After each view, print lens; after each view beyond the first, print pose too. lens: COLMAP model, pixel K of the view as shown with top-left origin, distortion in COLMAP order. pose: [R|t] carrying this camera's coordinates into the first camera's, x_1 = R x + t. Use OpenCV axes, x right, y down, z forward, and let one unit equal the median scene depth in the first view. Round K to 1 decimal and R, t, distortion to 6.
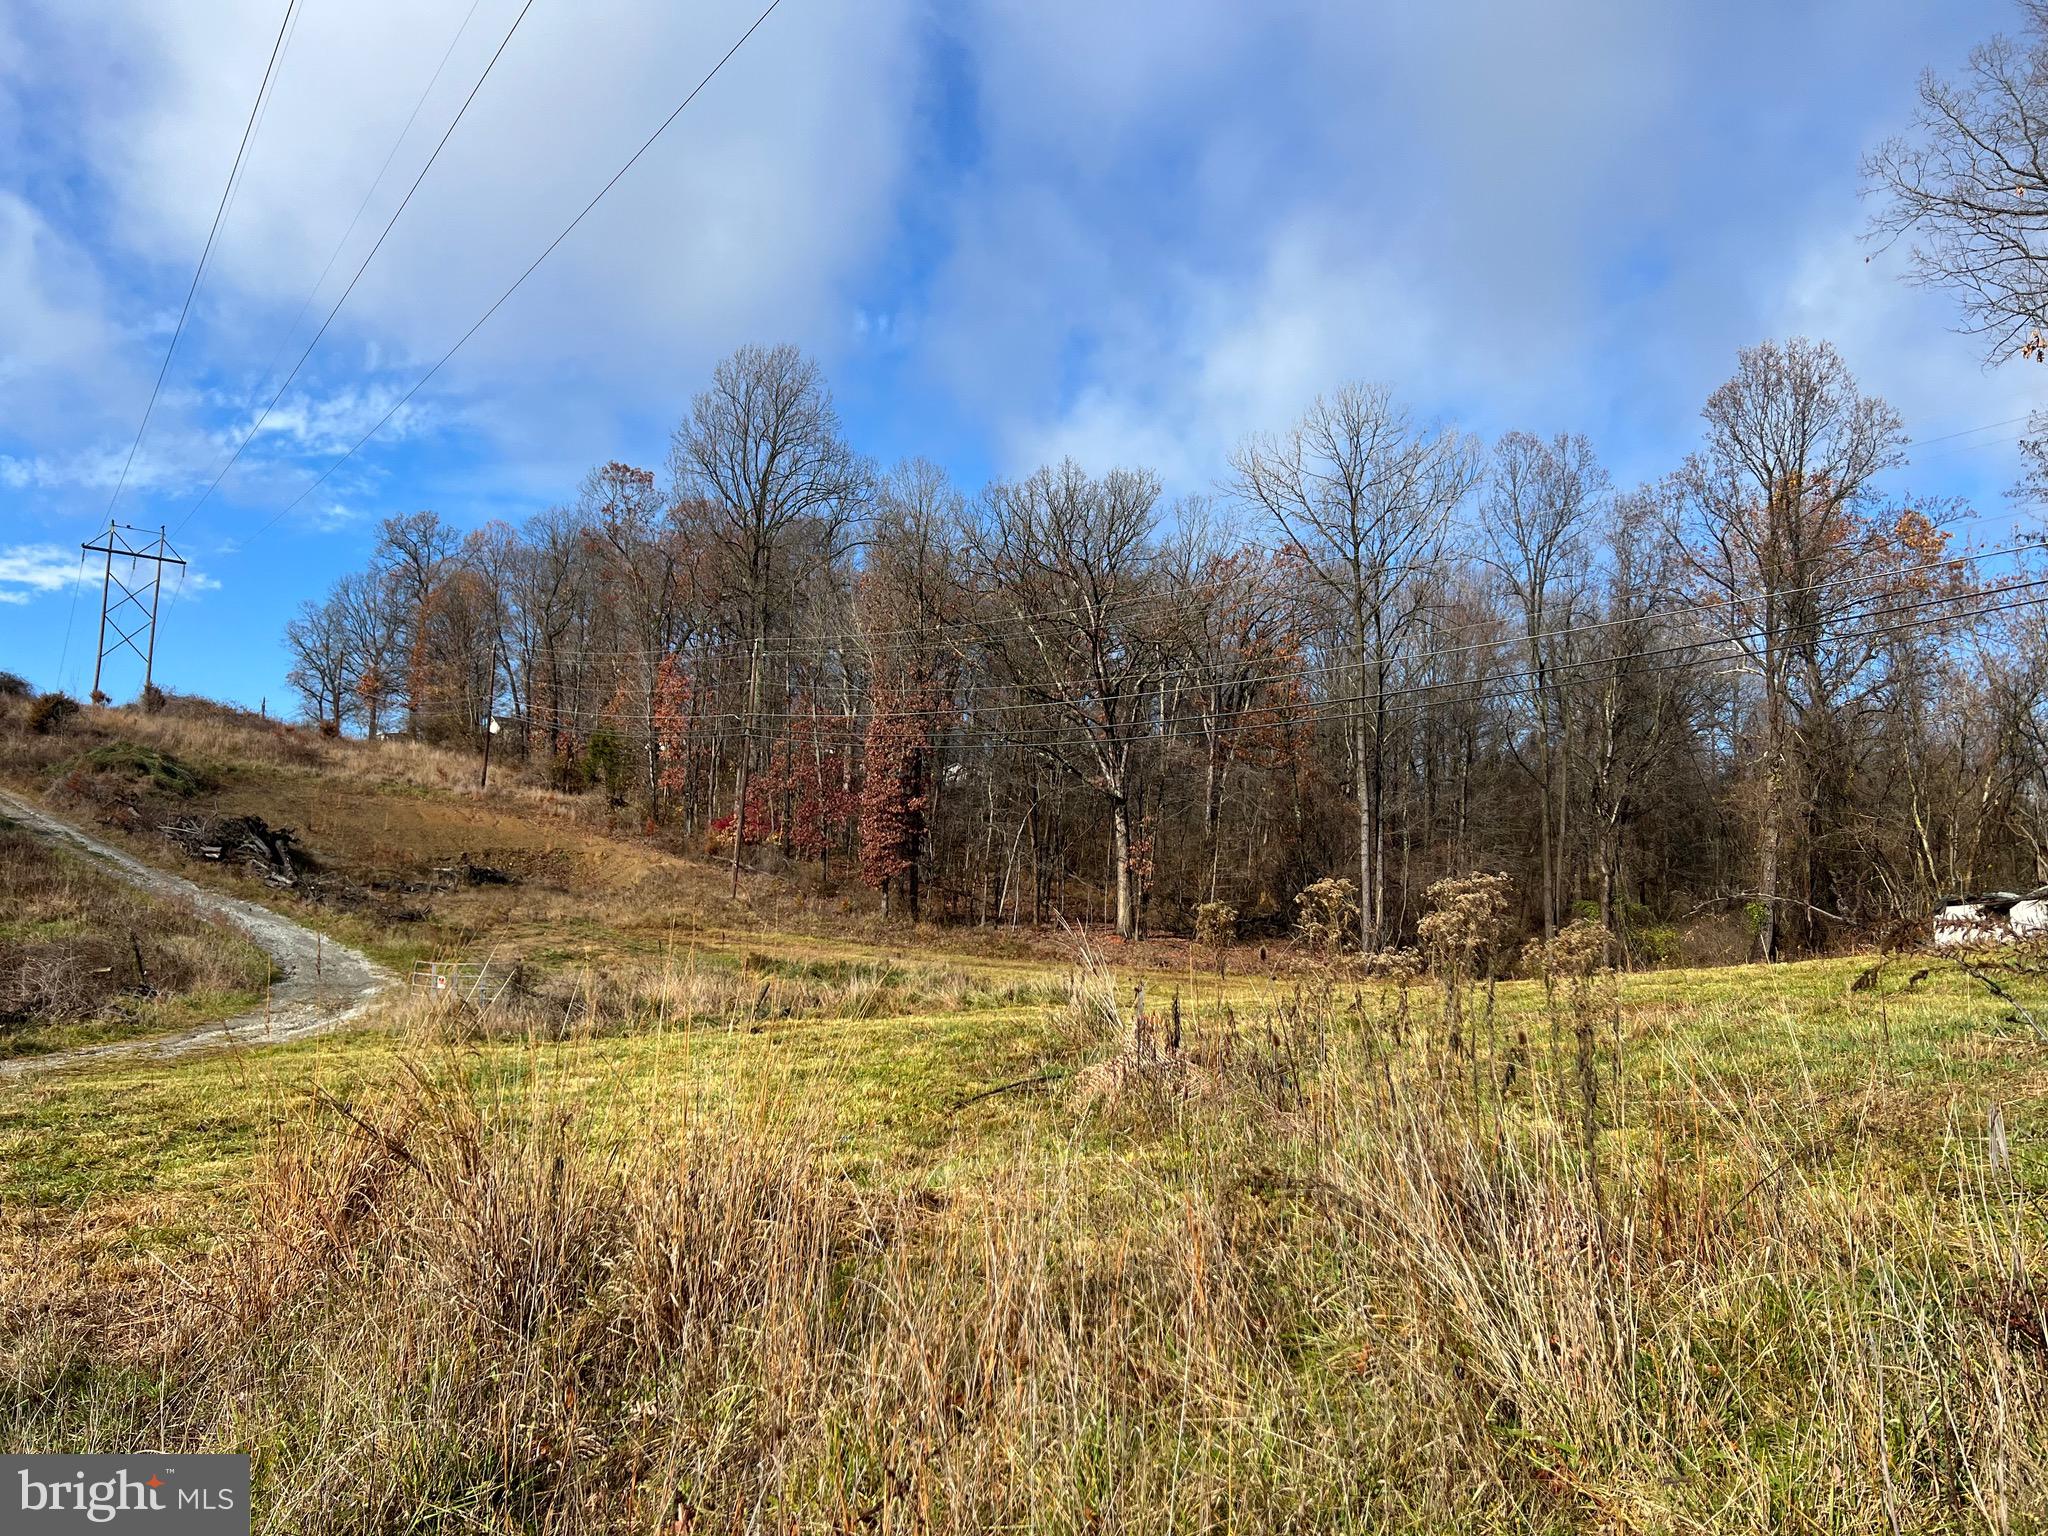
lens RADIAL K [[1536.2, 0, 1032.3], [0, 1536.2, 785.9], [0, 0, 1]] dist [0.042756, -0.058192]
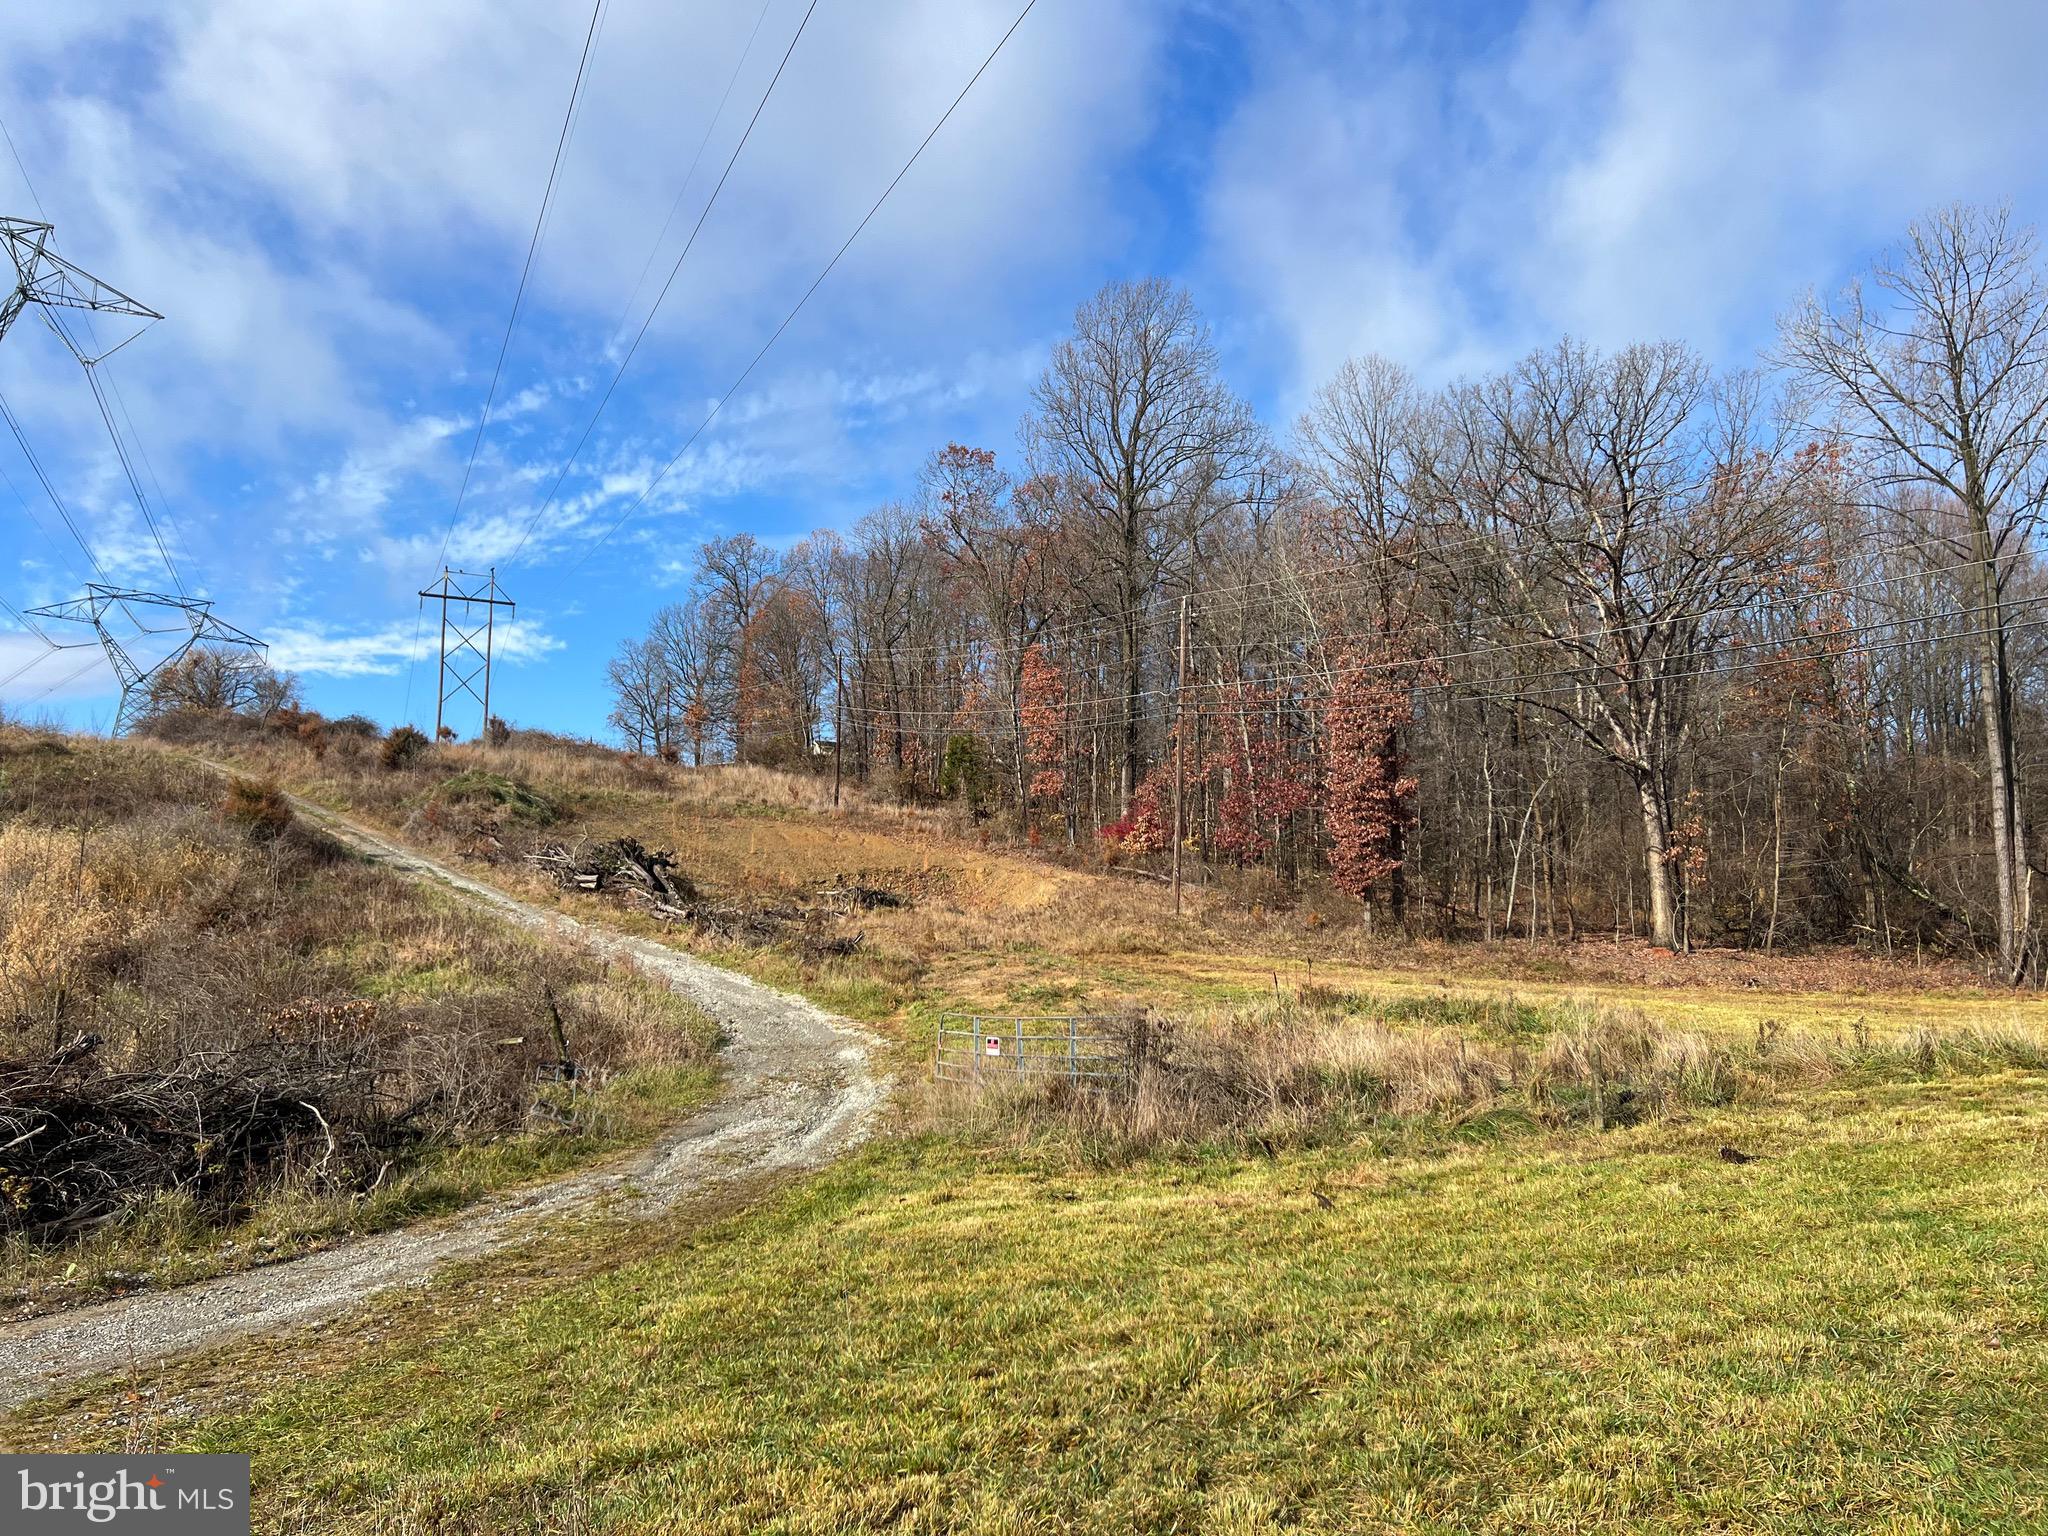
lens RADIAL K [[1536.2, 0, 1031.6], [0, 1536.2, 778.4], [0, 0, 1]] dist [0.042756, -0.058192]
pose [[0.983660, -0.051607, -0.172479, -0.104677], [0.048716, 0.998593, -0.020954, 0.011869], [0.173318, 0.012209, 0.984790, 0.153167]]
